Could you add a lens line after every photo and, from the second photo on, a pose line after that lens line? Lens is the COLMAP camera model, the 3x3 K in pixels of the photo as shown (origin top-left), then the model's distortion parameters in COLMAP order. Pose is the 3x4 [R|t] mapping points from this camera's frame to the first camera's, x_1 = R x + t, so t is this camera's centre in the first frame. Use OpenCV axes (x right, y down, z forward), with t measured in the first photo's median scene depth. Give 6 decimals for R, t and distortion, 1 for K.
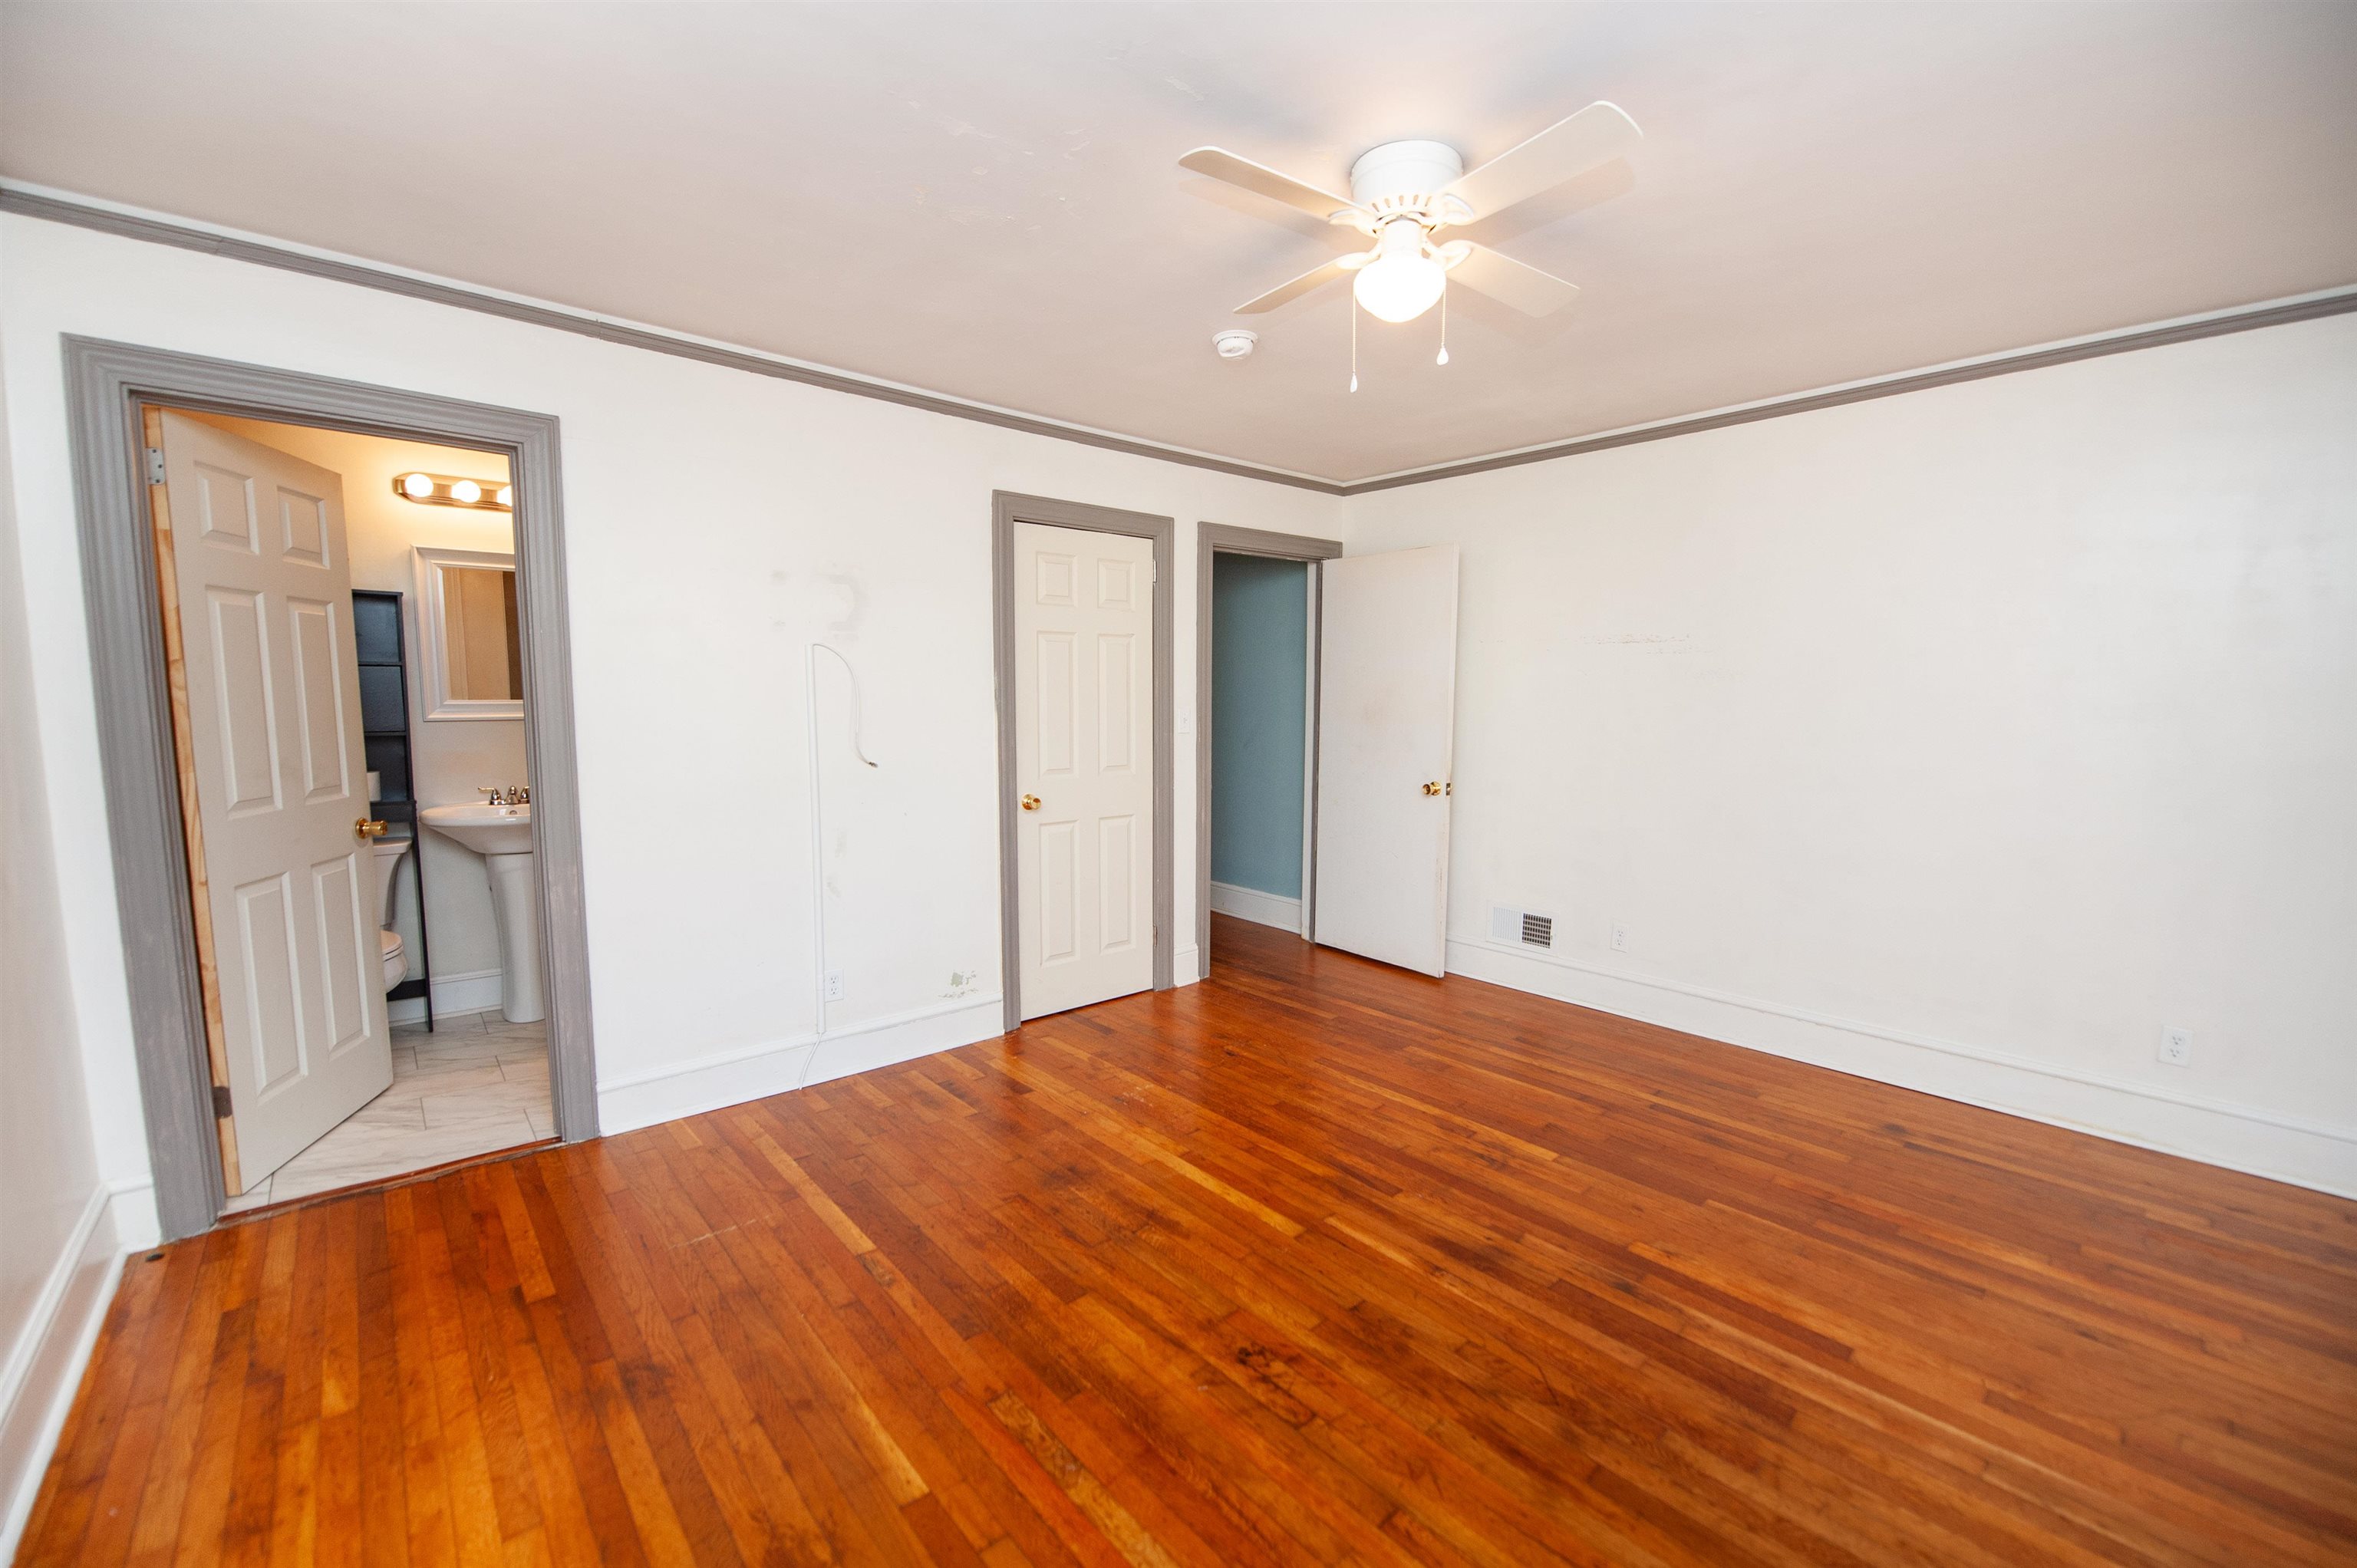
lens RADIAL K [[944.1, 0, 1180.9], [0, 944.1, 777.9], [0, 0, 1]] dist [-0.016518, -0.003080]
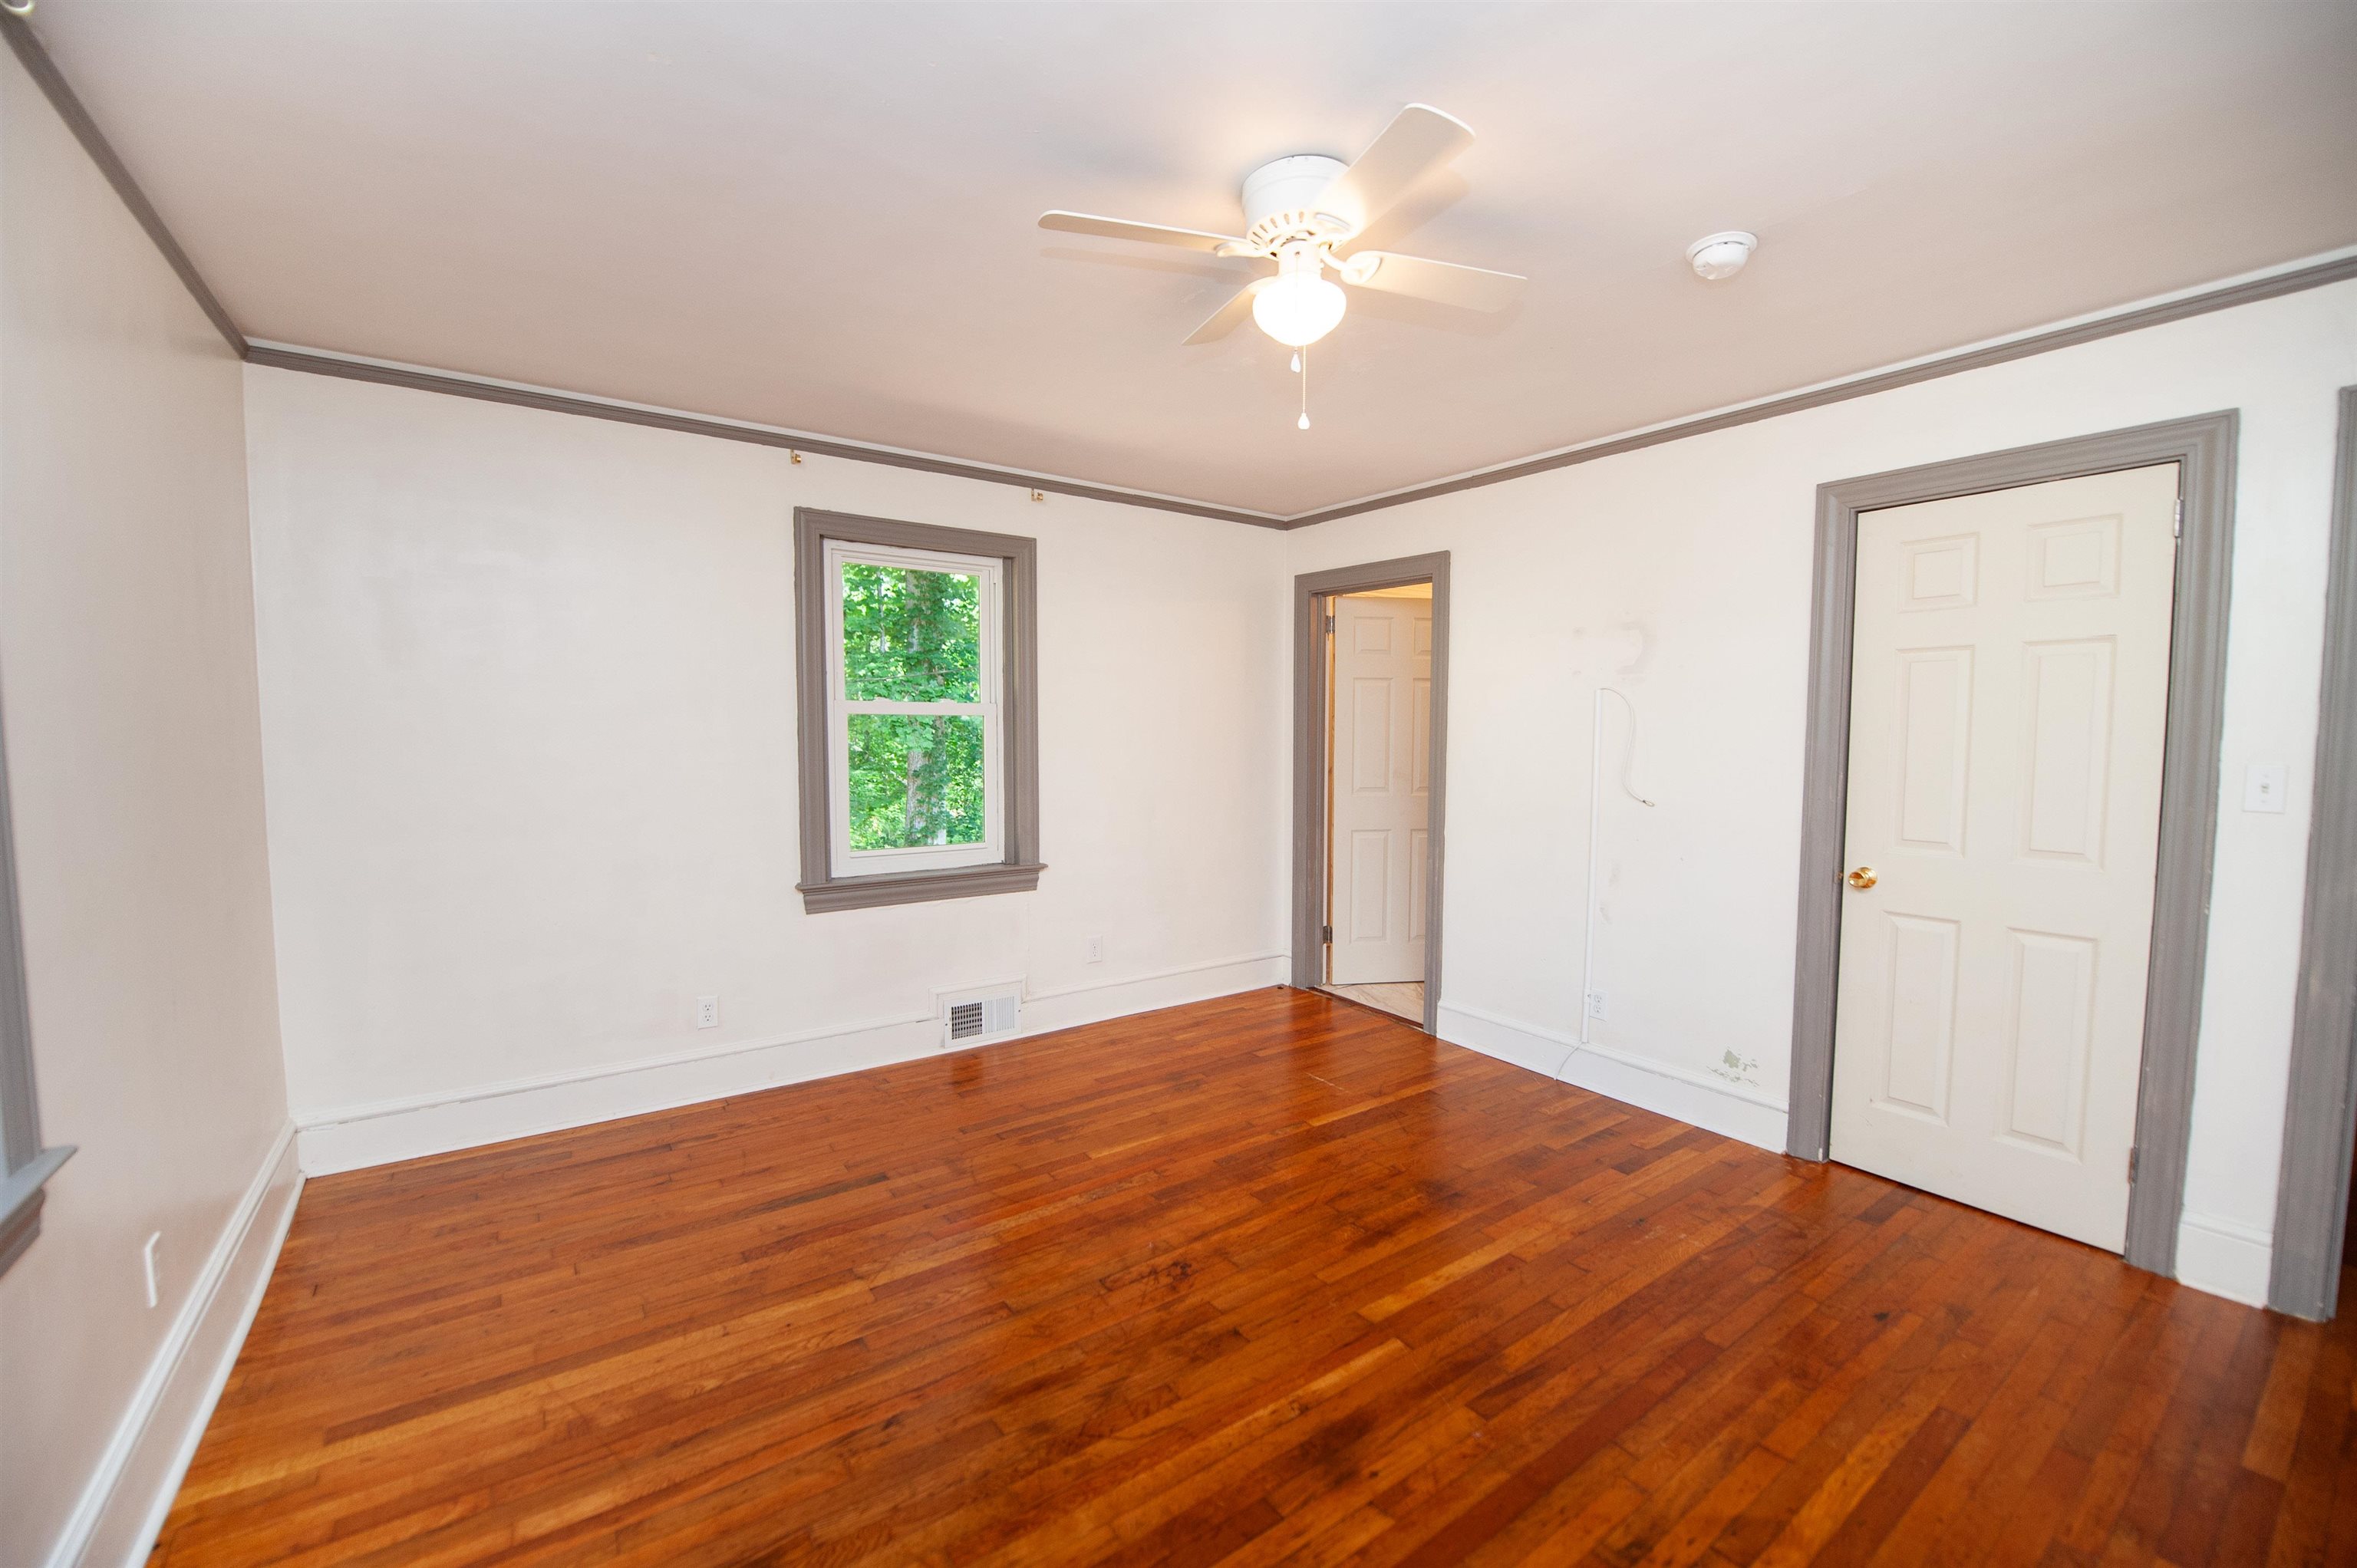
lens RADIAL K [[944.1, 0, 1196.6], [0, 944.1, 781.9], [0, 0, 1]] dist [-0.016518, -0.003080]
pose [[-0.090067, 0.051165, -0.994621, 1.004159], [-0.093333, 0.993851, 0.059577, -0.073531], [0.991553, 0.098197, -0.084737, 0.843218]]
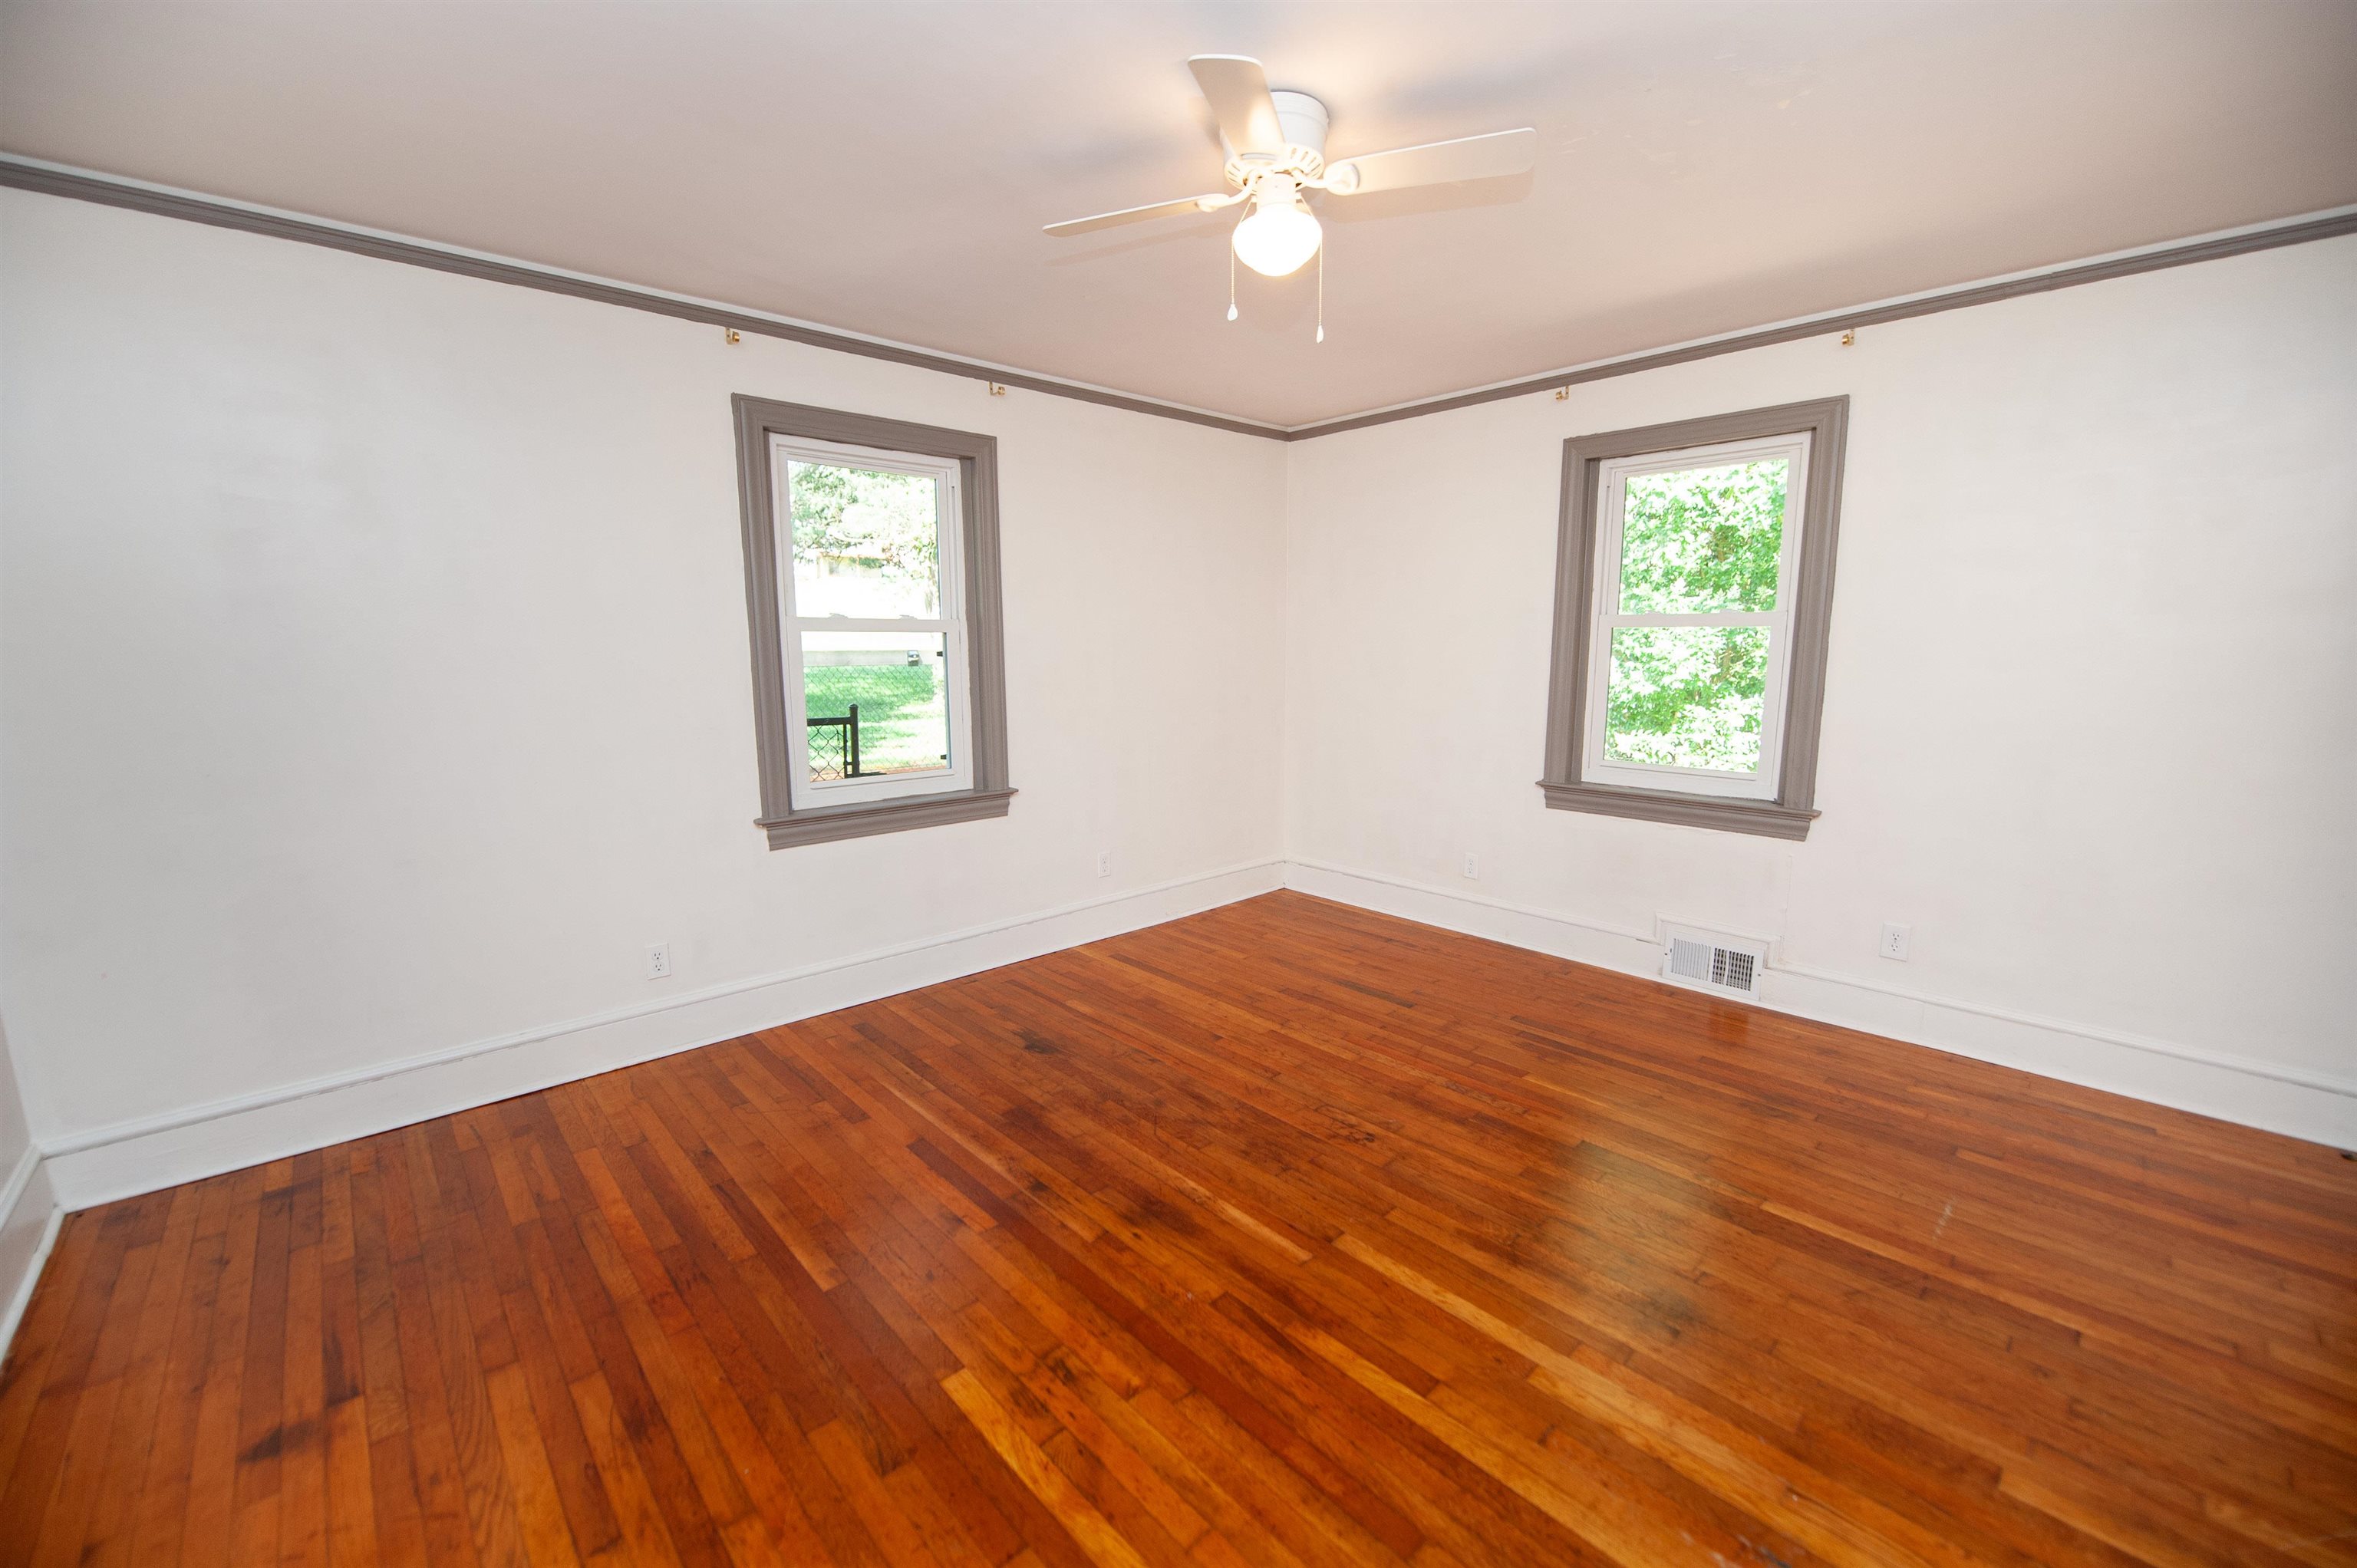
lens RADIAL K [[944.1, 0, 1171.1], [0, 944.1, 797.8], [0, 0, 1]] dist [-0.016518, -0.003080]
pose [[-0.999915, 0.002951, -0.012681, 0.293432], [-0.000303, 0.968425, 0.249304, -0.157187], [0.013016, 0.249286, -0.968342, 1.739306]]
